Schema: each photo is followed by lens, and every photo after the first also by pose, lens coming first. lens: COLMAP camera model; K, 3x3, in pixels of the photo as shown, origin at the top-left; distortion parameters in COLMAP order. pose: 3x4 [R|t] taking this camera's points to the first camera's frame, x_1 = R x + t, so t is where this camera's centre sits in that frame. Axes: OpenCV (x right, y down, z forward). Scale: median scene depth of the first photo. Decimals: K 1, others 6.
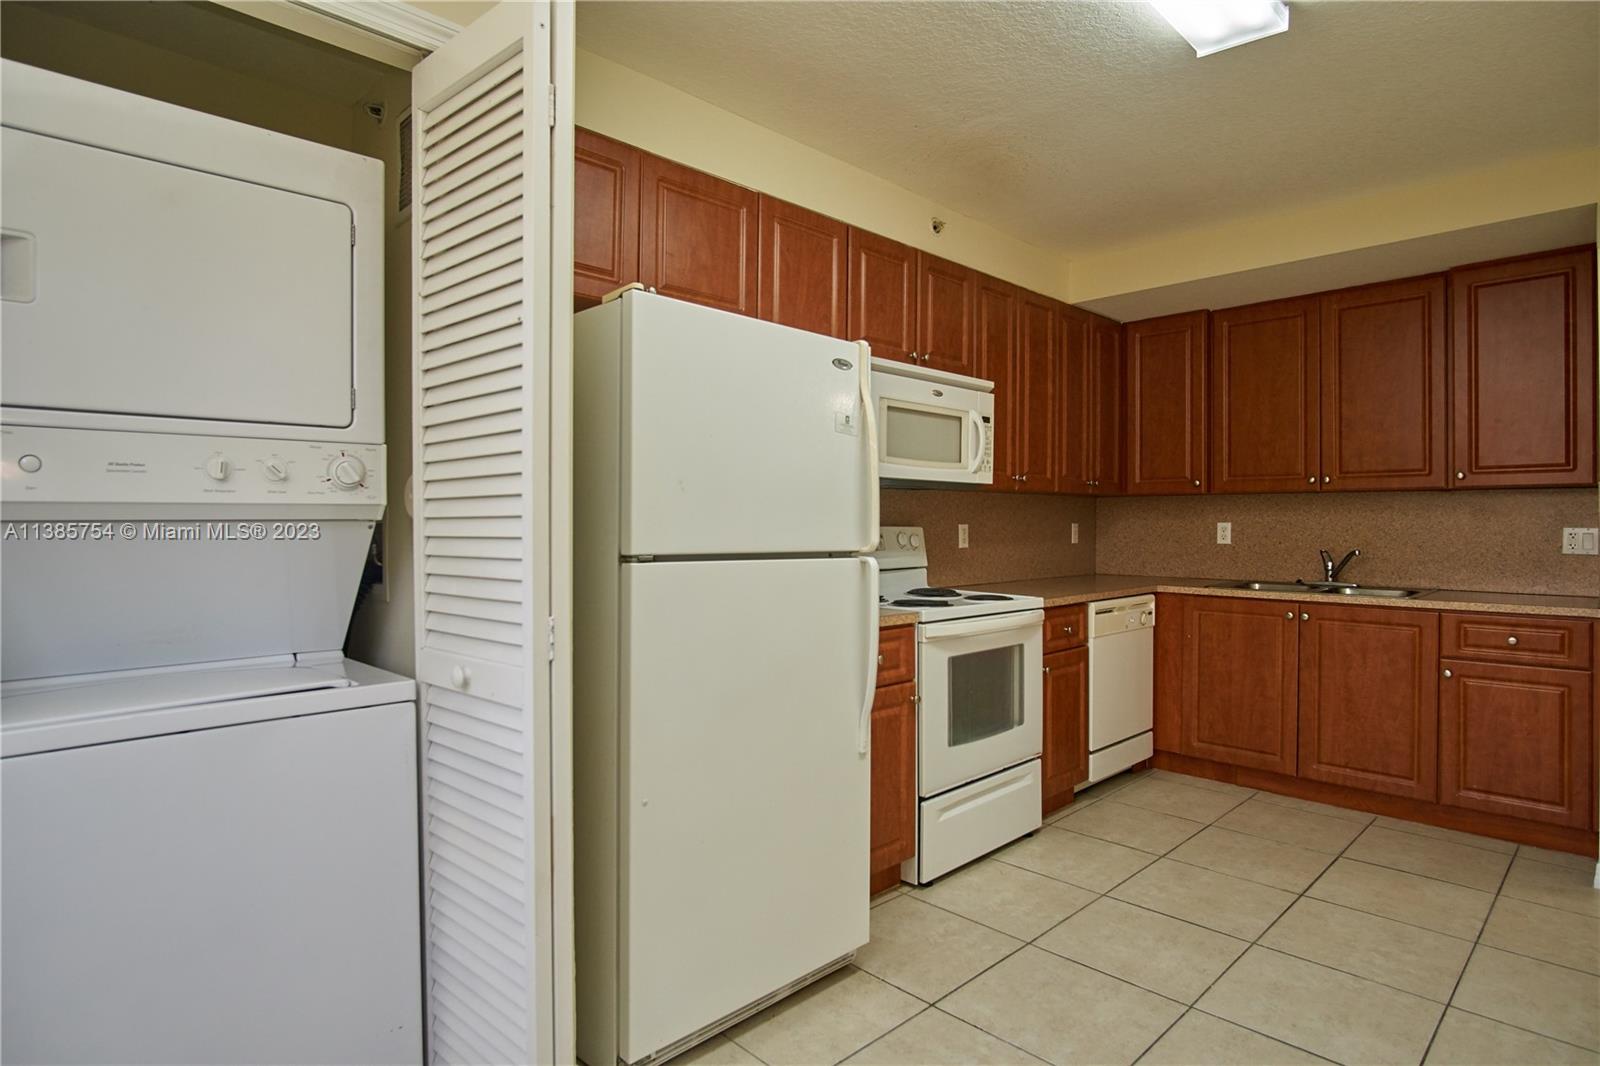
lens RADIAL K [[894.4, 0, 800.0], [0, 894.4, 533.0], [0, 0, 1]] dist [0.000515, 0.000445]
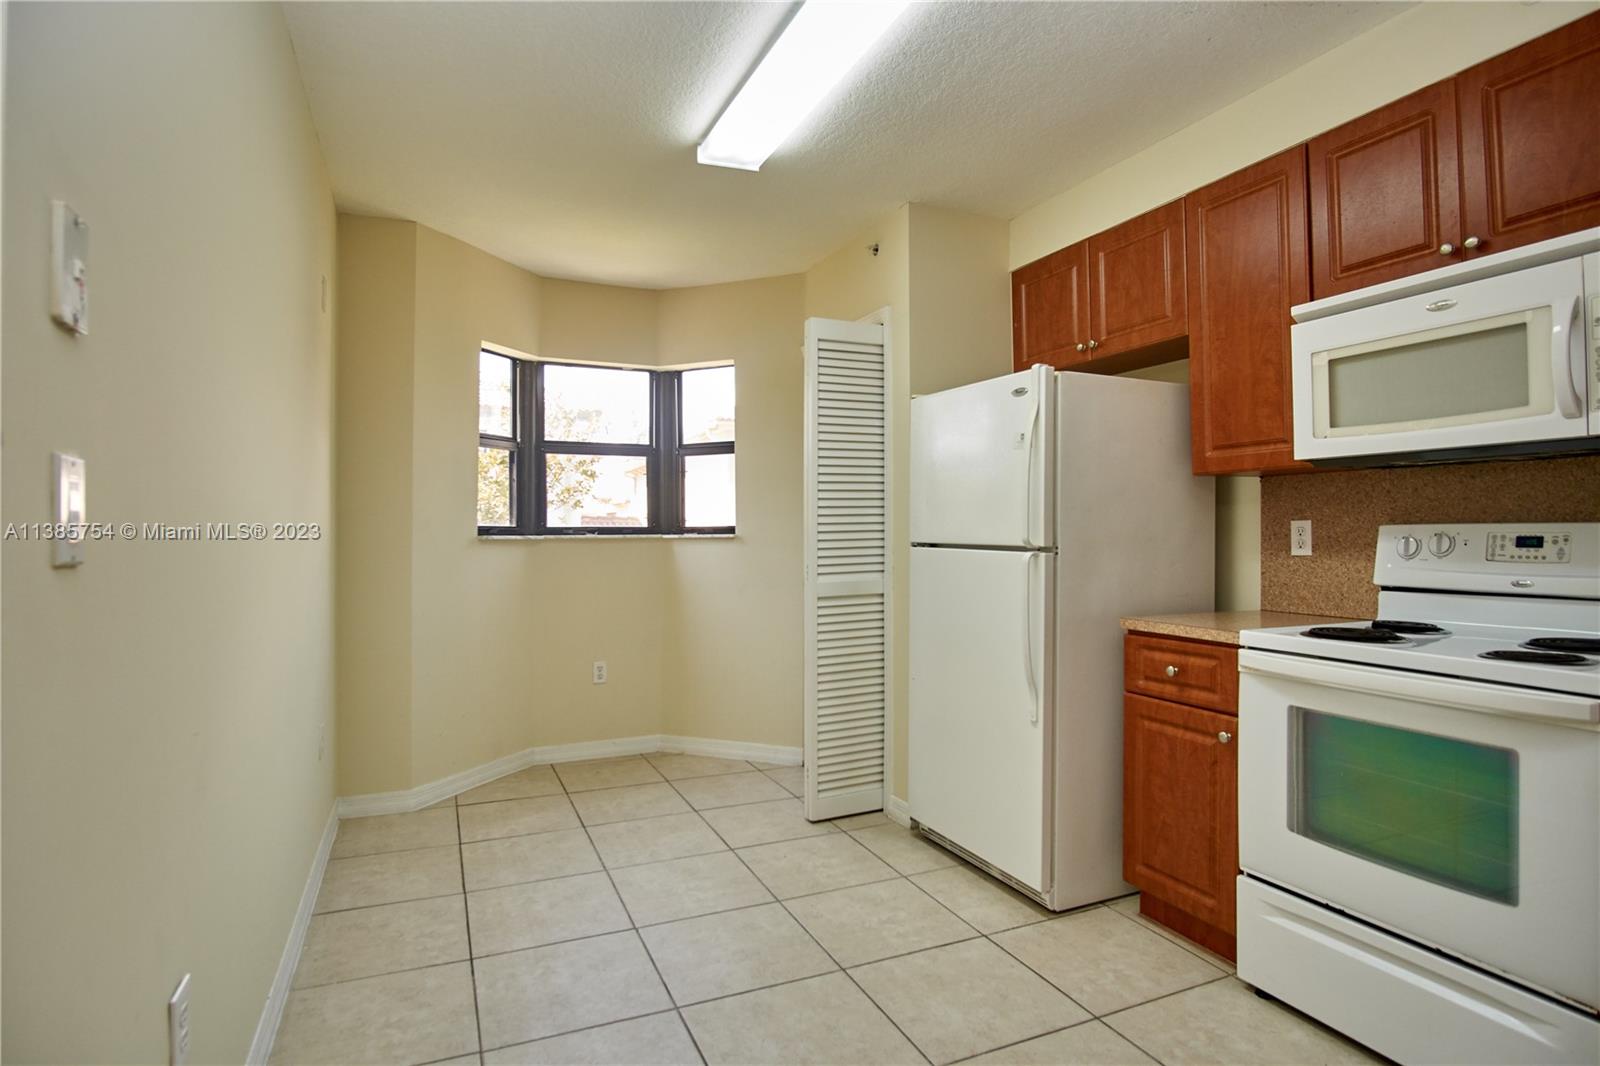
lens RADIAL K [[852.4, 0, 780.9], [0, 852.4, 525.8], [0, 0, 1]] dist [-0.014135, -0.000179]
pose [[-0.387597, -0.002526, -0.921825, 1.004841], [-0.003974, 0.999992, -0.001070, -0.003923], [0.921820, 0.003249, -0.387604, 0.934338]]
